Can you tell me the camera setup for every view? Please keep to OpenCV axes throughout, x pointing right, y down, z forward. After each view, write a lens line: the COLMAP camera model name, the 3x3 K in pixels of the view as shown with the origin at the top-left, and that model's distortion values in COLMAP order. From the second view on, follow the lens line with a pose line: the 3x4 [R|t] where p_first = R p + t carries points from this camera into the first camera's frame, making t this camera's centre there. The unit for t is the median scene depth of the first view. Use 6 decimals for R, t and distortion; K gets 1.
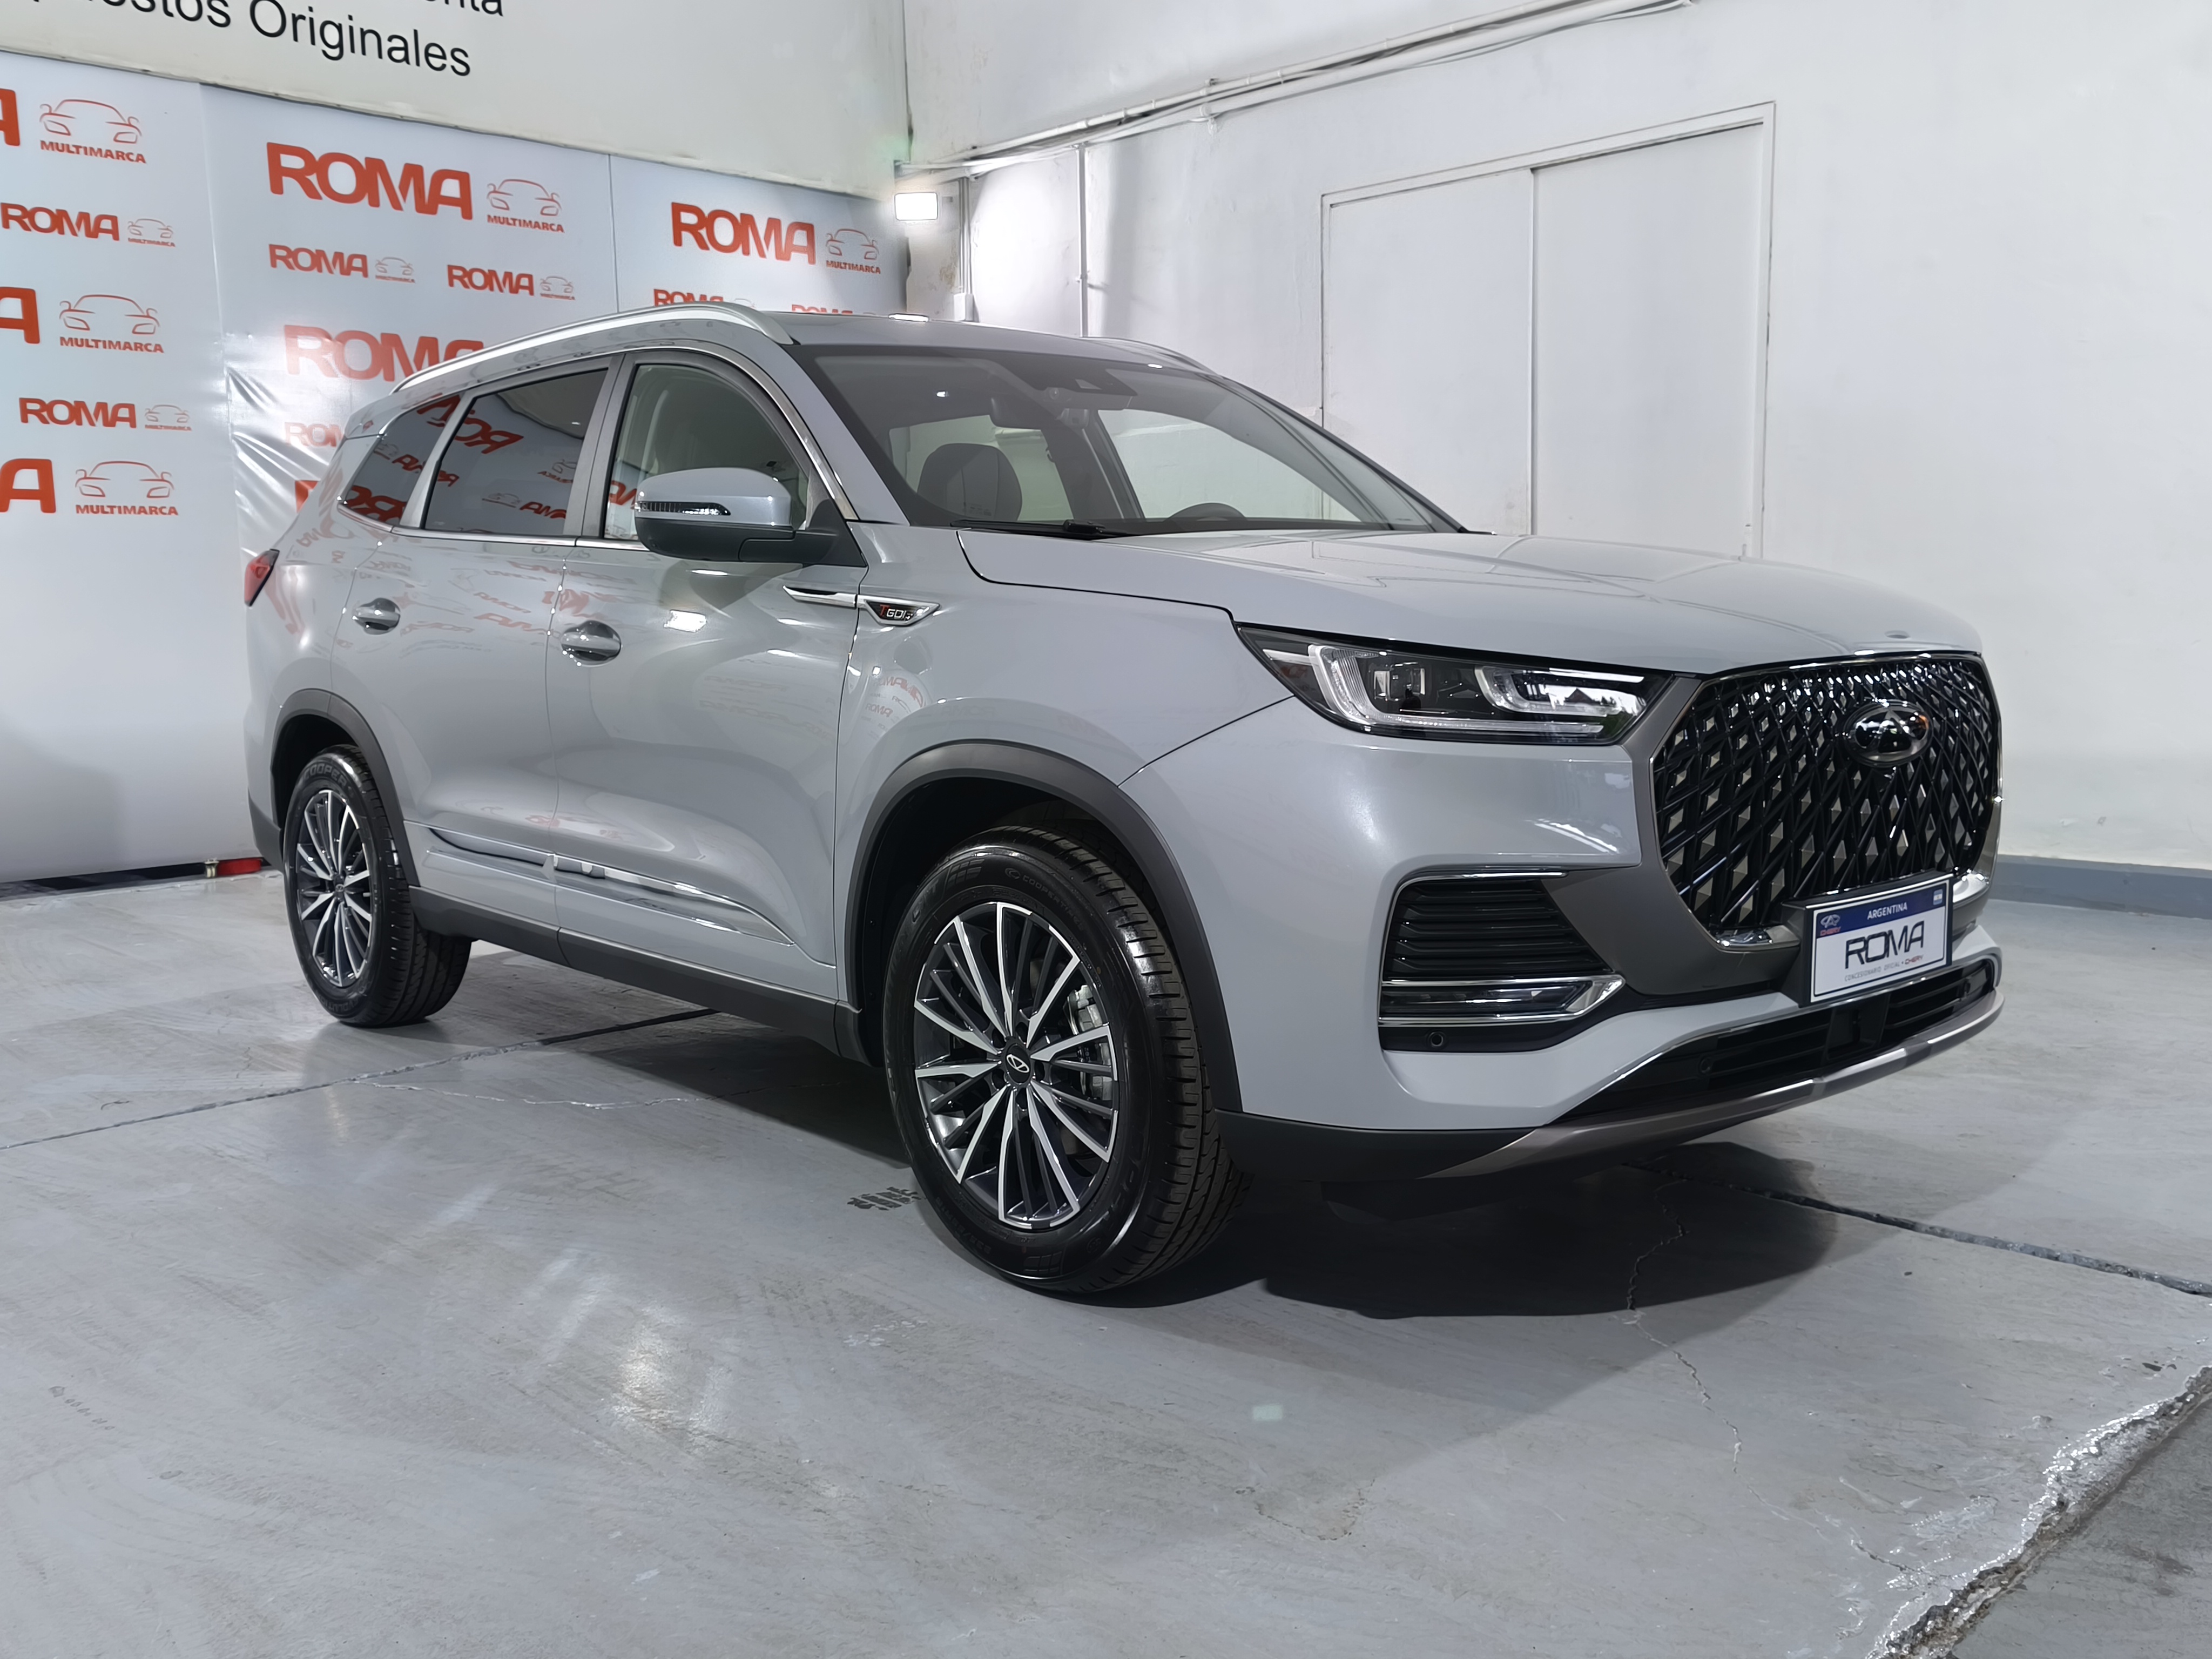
lens RADIAL K [[2055.1, 0, 1104.8], [0, 2055.1, 833.8], [0, 0, 1]] dist [0.037543, 0.000000]
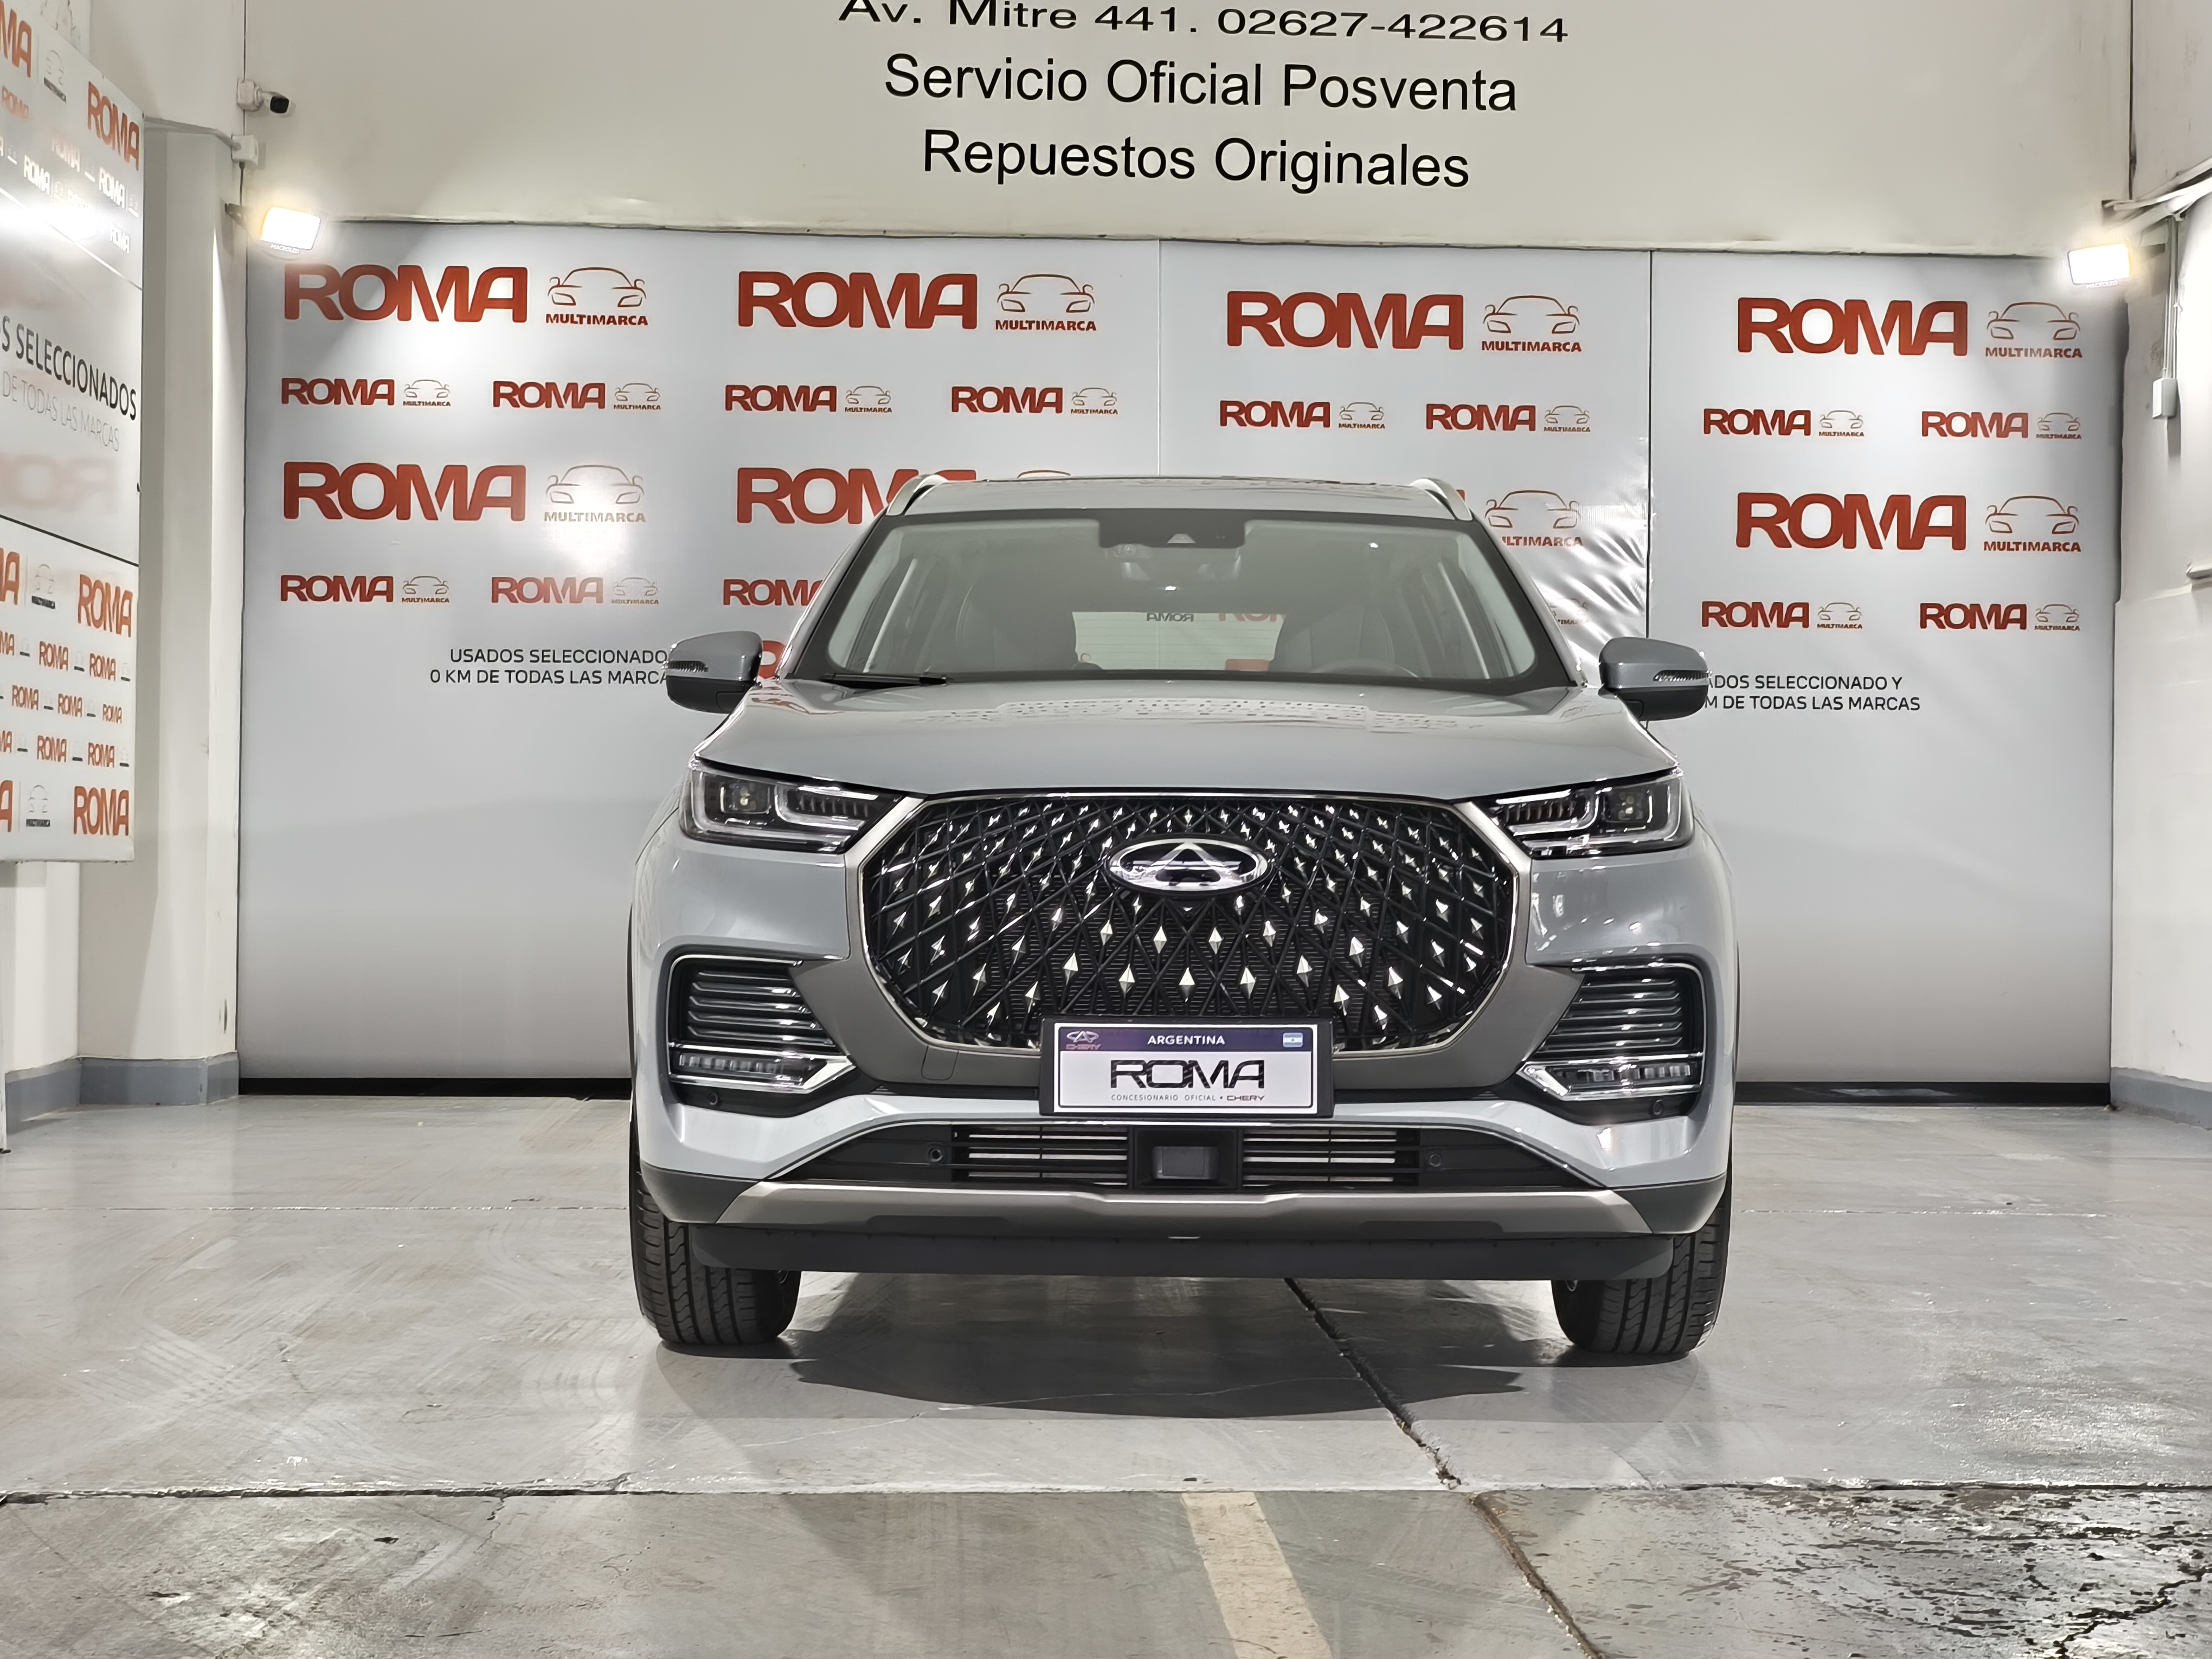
lens RADIAL K [[3517.0, 0, 1107.5], [0, 3517.0, 828.3], [0, 0, 1]] dist [0.115795, 0.000000]
pose [[0.717569, 0.019493, -0.696214, 0.625444], [-0.105656, 0.991086, -0.081148, 0.031592], [0.688426, 0.131788, 0.713233, -0.108965]]
